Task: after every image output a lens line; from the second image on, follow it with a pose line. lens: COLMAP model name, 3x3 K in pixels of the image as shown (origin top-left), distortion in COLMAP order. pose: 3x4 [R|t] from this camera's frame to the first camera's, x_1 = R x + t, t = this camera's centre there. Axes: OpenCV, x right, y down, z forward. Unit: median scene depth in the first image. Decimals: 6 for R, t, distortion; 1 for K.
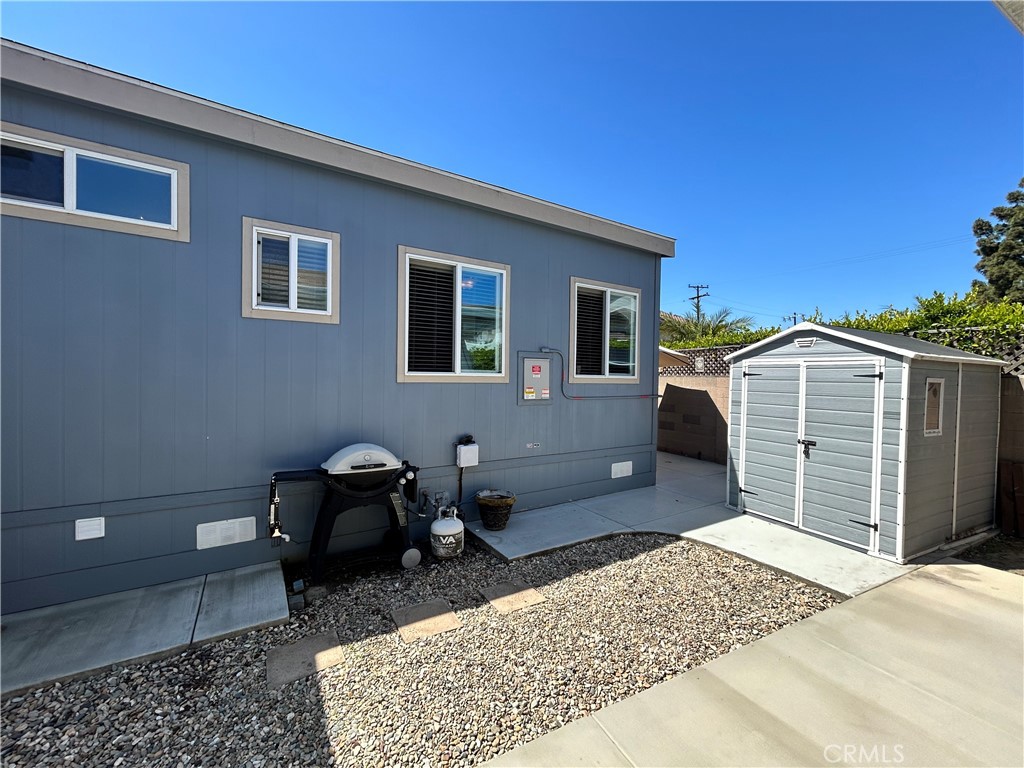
lens RADIAL K [[412.8, 0, 509.0], [0, 412.8, 382.7], [0, 0, 1]] dist [0.000172, 0.000119]
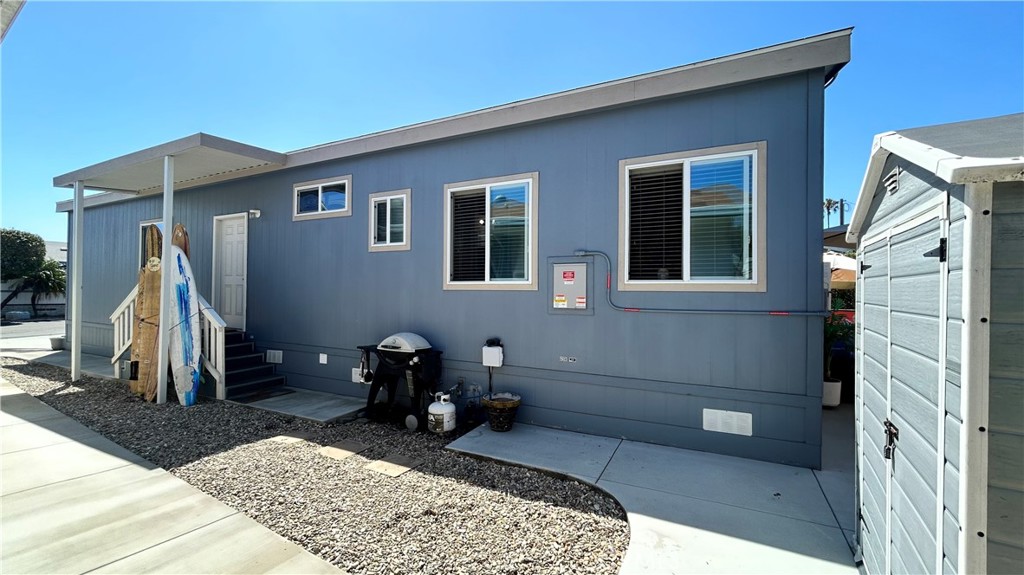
lens RADIAL K [[412.2, 0, 509.4], [0, 412.2, 286.5], [0, 0, 1]] dist [-0.000538, 0.000746]
pose [[0.522556, -0.018935, -0.852394, 0.893099], [-0.010577, 0.999532, -0.028688, 0.022436], [0.852539, 0.024007, 0.522112, 0.480171]]
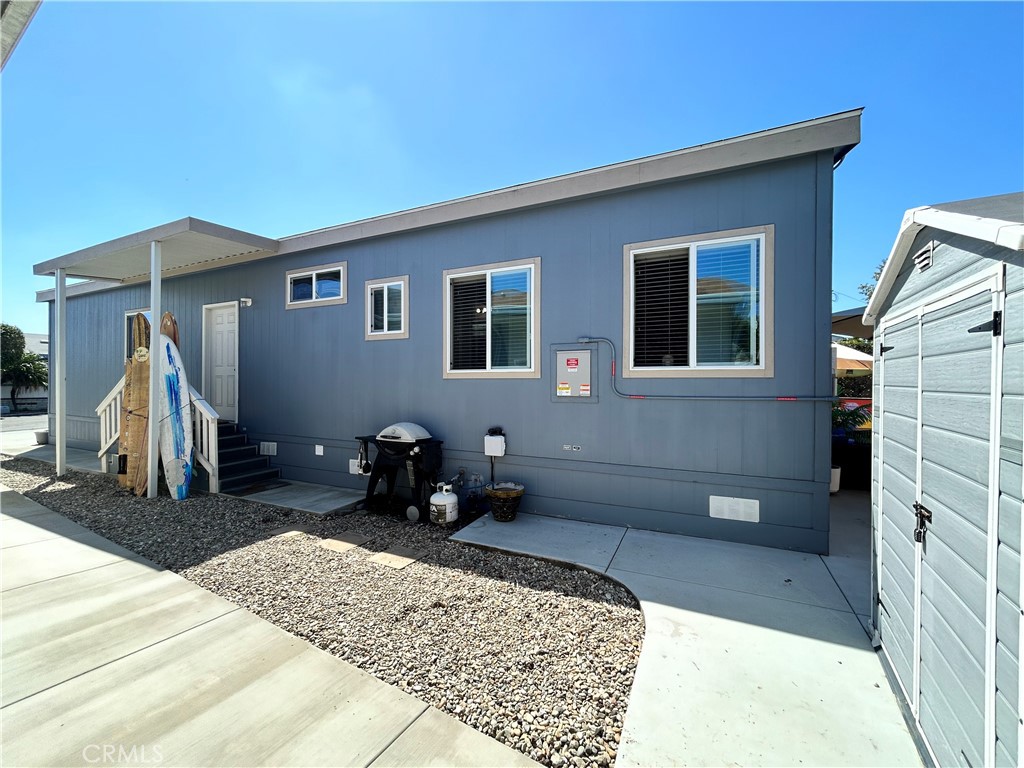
lens RADIAL K [[412.8, 0, 509.0], [0, 412.8, 382.7], [0, 0, 1]] dist [0.000172, 0.000119]
pose [[0.539750, -0.012258, -0.841736, 0.862245], [-0.003846, 0.999848, -0.017026, 0.031050], [0.841816, 0.012427, 0.539621, 0.464853]]
